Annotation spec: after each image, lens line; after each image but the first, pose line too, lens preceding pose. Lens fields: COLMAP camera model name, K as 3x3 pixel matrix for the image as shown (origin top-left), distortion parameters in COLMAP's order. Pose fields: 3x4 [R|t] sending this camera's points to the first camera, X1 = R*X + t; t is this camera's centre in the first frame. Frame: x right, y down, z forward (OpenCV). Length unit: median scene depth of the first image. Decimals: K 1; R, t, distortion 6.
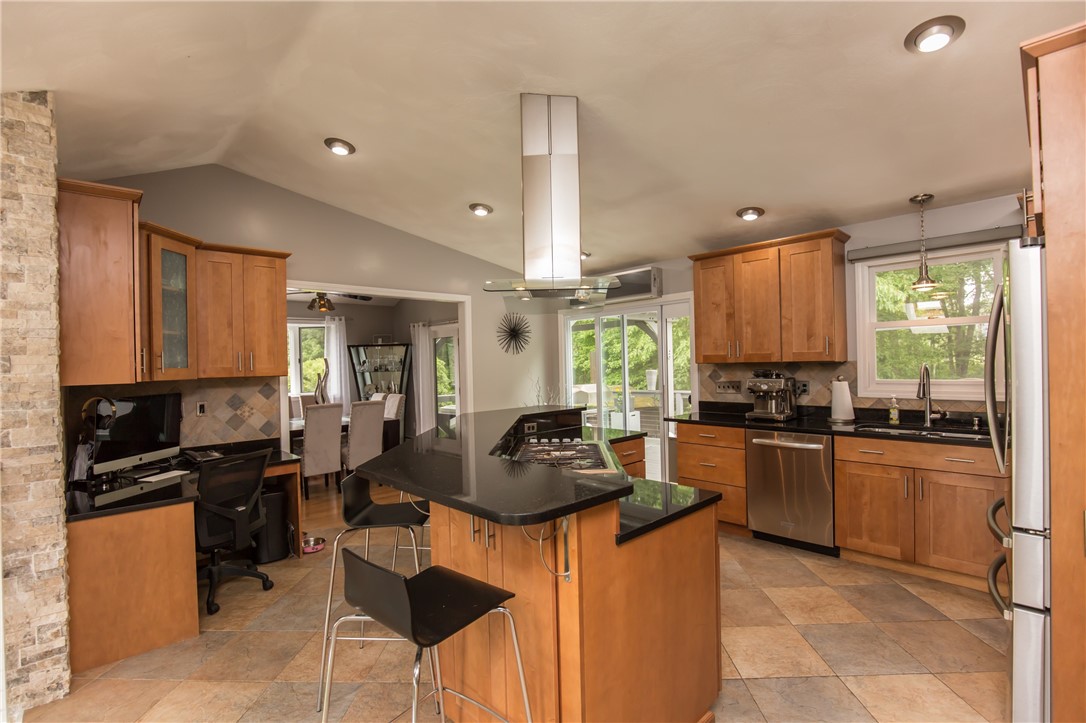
lens RADIAL K [[502.1, 0, 546.5], [0, 502.1, 362.1], [0, 0, 1]] dist [-0.026972, 0.000991]
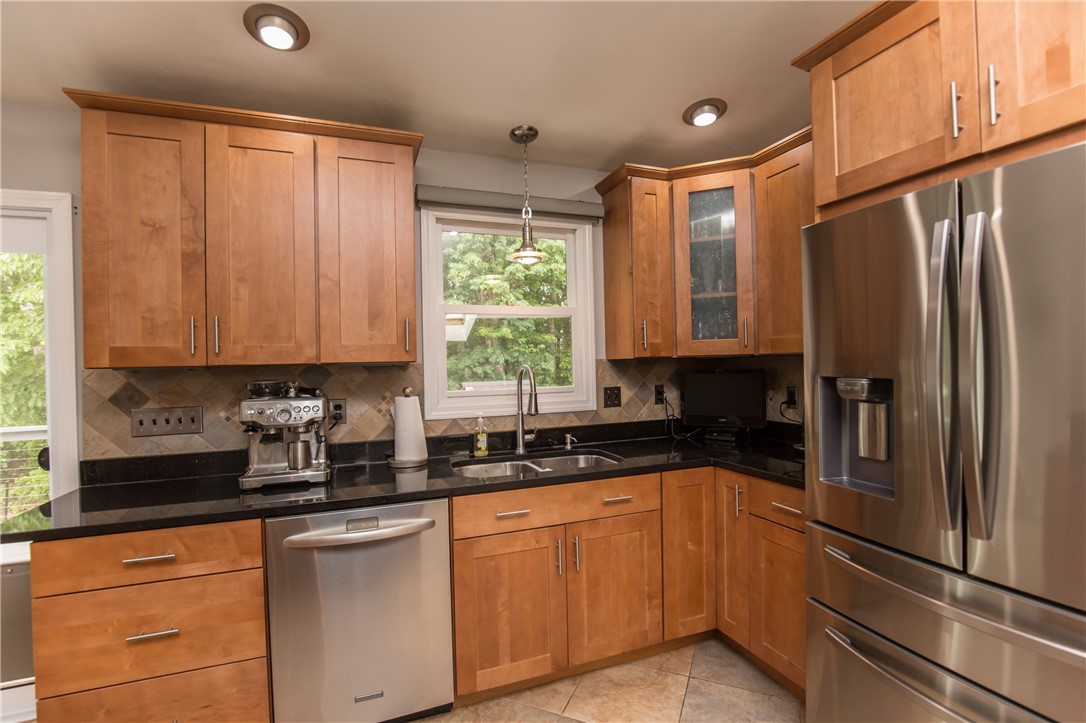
lens RADIAL K [[502.1, 0, 546.5], [0, 502.1, 362.1], [0, 0, 1]] dist [-0.026972, 0.000991]
pose [[0.383571, 0.014930, 0.923391, 0.098993], [0.017055, 0.999584, -0.023246, 0.014225], [-0.923354, 0.024665, 0.383157, 0.614283]]
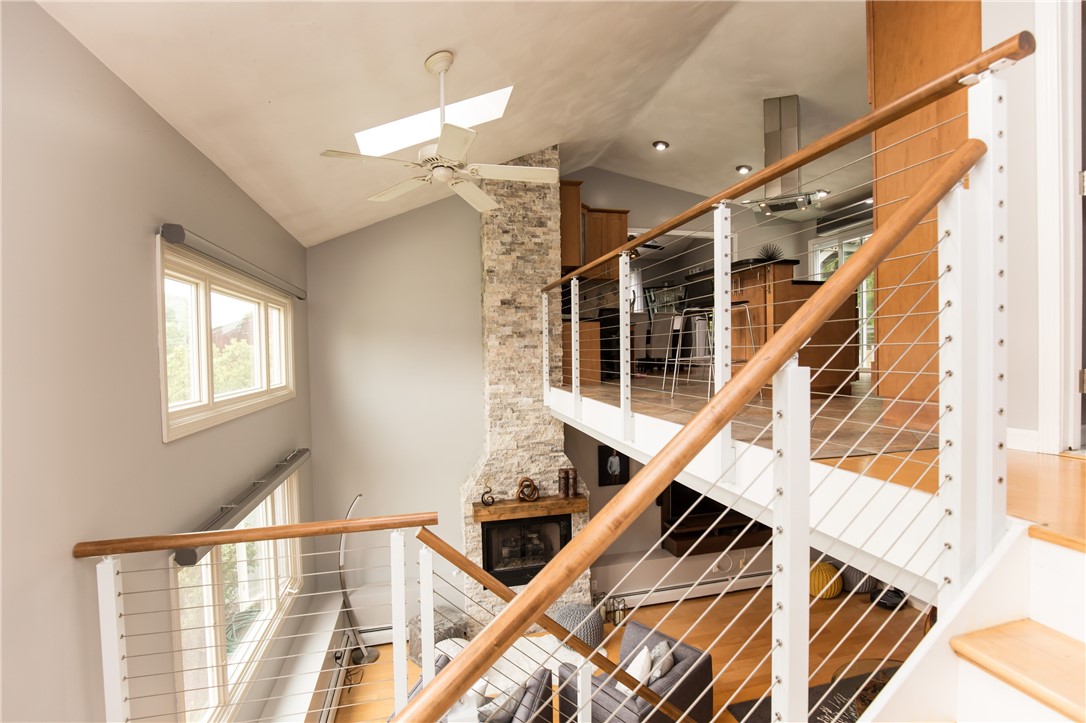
lens RADIAL K [[502.1, 0, 546.5], [0, 502.1, 362.1], [0, 0, 1]] dist [-0.026972, 0.000991]
pose [[0.868920, 0.021760, -0.494475, 0.134316], [-0.004293, 0.999327, 0.036433, 0.281587], [0.494935, -0.029534, 0.868428, -0.777607]]
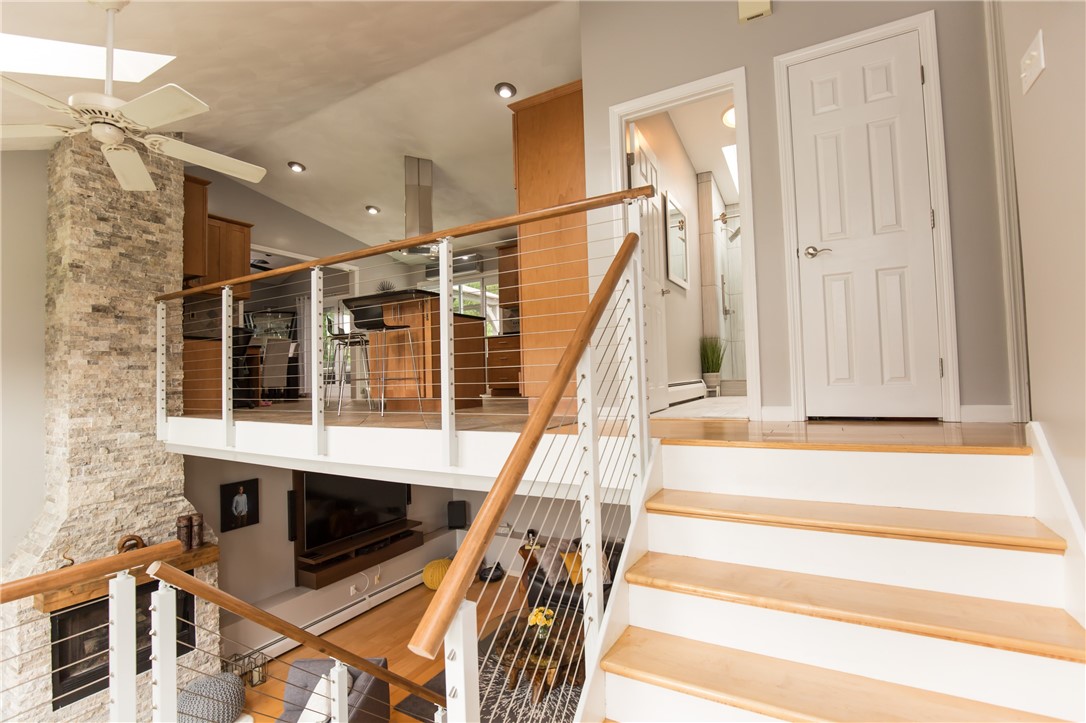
lens RADIAL K [[502.1, 0, 546.5], [0, 502.1, 362.1], [0, 0, 1]] dist [-0.026972, 0.000991]
pose [[0.957854, 0.009078, 0.287113, -0.059017], [0.002079, 0.999255, -0.038532, 0.325944], [-0.287249, 0.037505, 0.957121, -0.901581]]
